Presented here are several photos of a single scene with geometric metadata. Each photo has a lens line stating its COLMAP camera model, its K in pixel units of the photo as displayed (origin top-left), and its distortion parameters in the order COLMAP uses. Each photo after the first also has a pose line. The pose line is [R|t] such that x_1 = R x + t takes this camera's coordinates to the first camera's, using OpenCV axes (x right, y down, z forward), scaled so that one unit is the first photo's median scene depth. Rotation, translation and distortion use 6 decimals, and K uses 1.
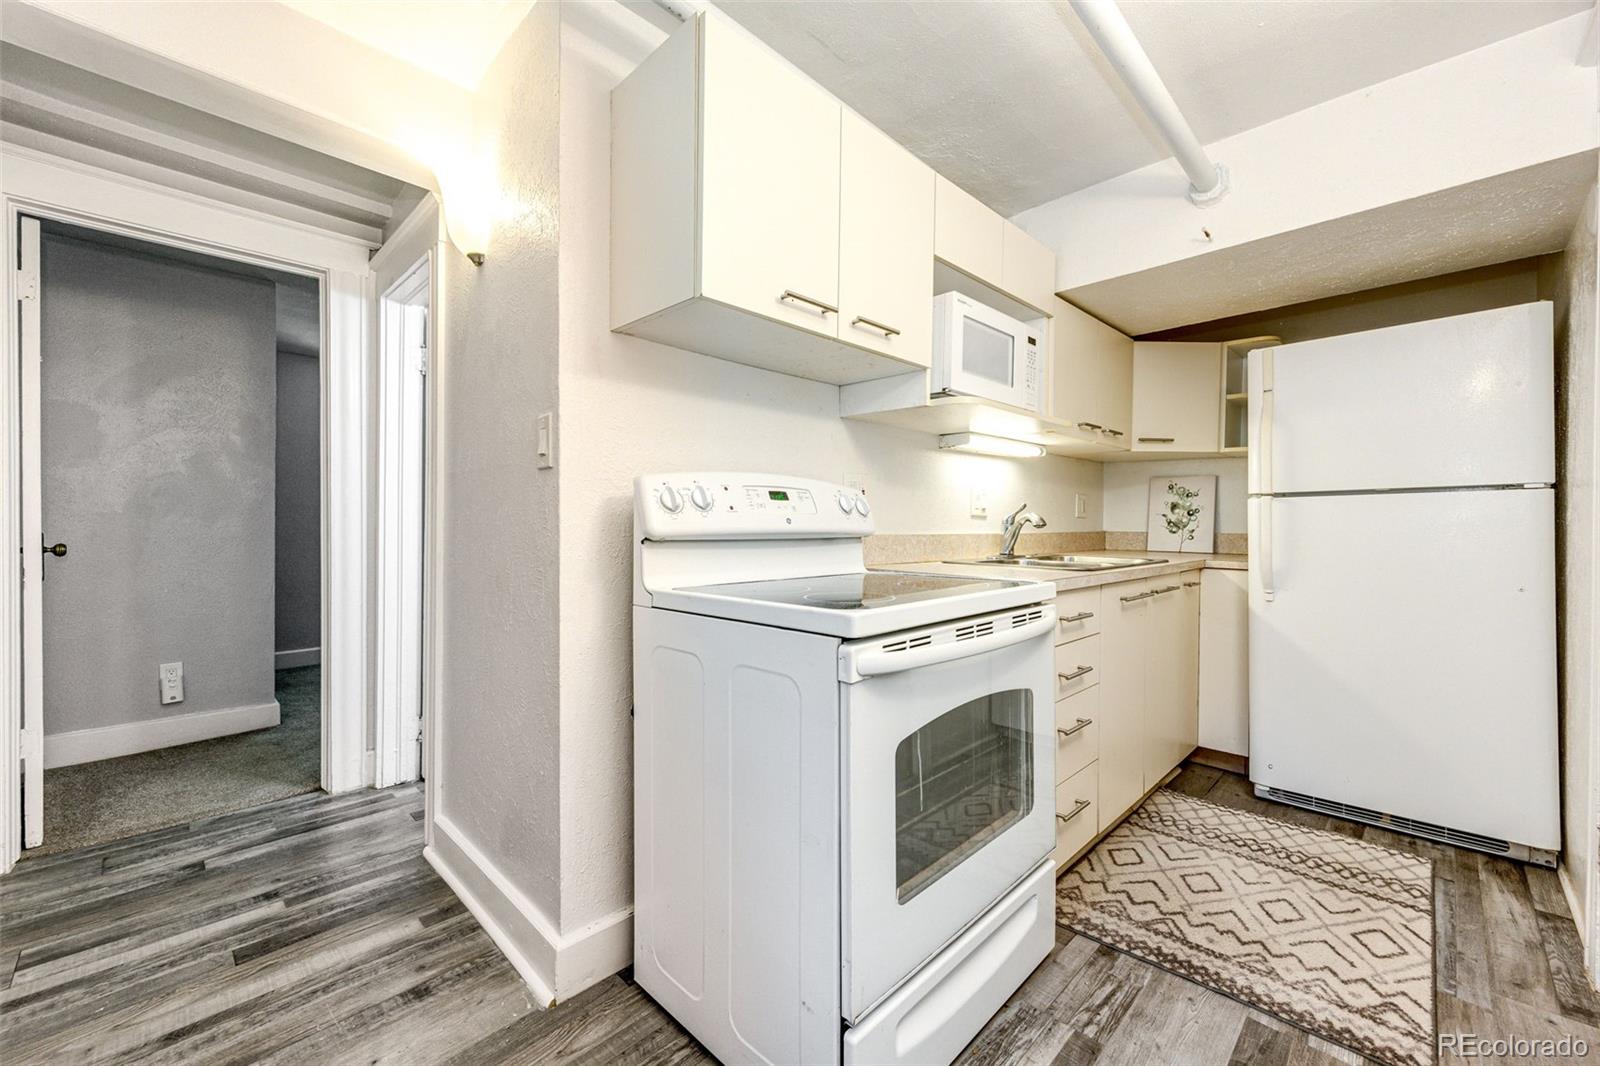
lens RADIAL K [[643.4, 0, 781.0], [0, 643.4, 513.7], [0, 0, 1]] dist [0.005136, 0.000917]
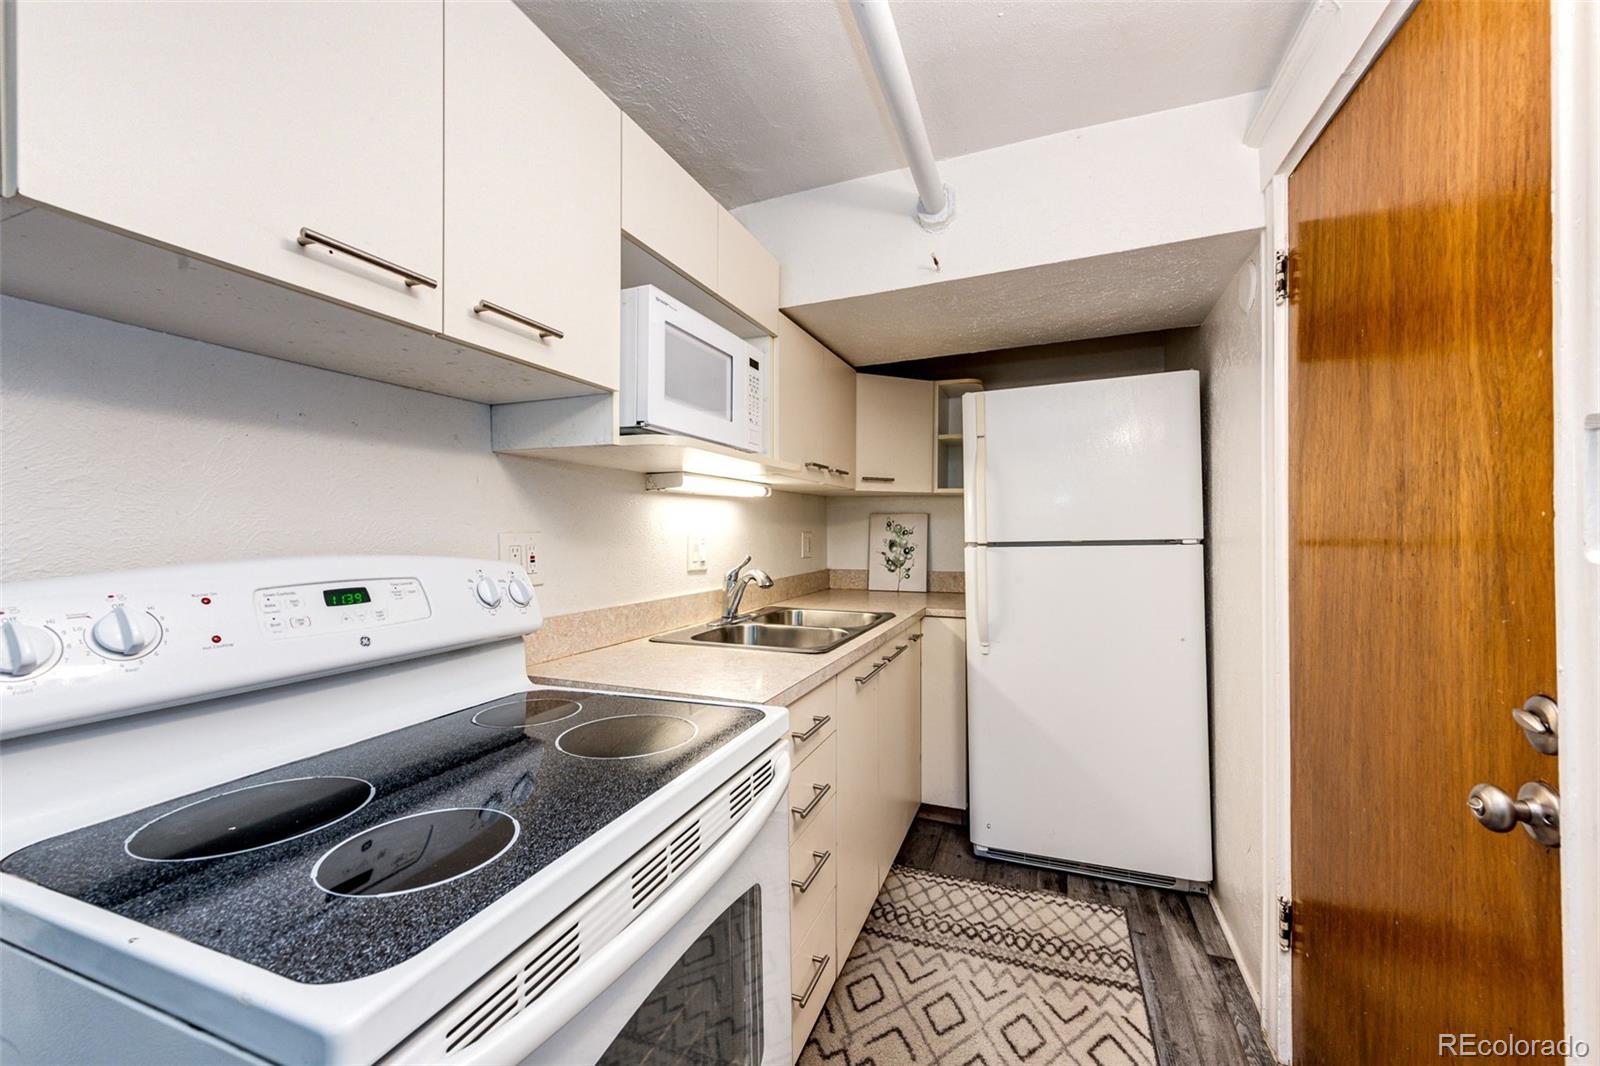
lens RADIAL K [[643.4, 0, 790.0], [0, 643.4, 531.6], [0, 0, 1]] dist [0.005136, 0.000917]
pose [[0.912663, -0.018663, 0.408286, 0.107984], [0.012167, 0.999755, 0.018502, -0.080409], [-0.408531, -0.011919, 0.912667, 0.269360]]
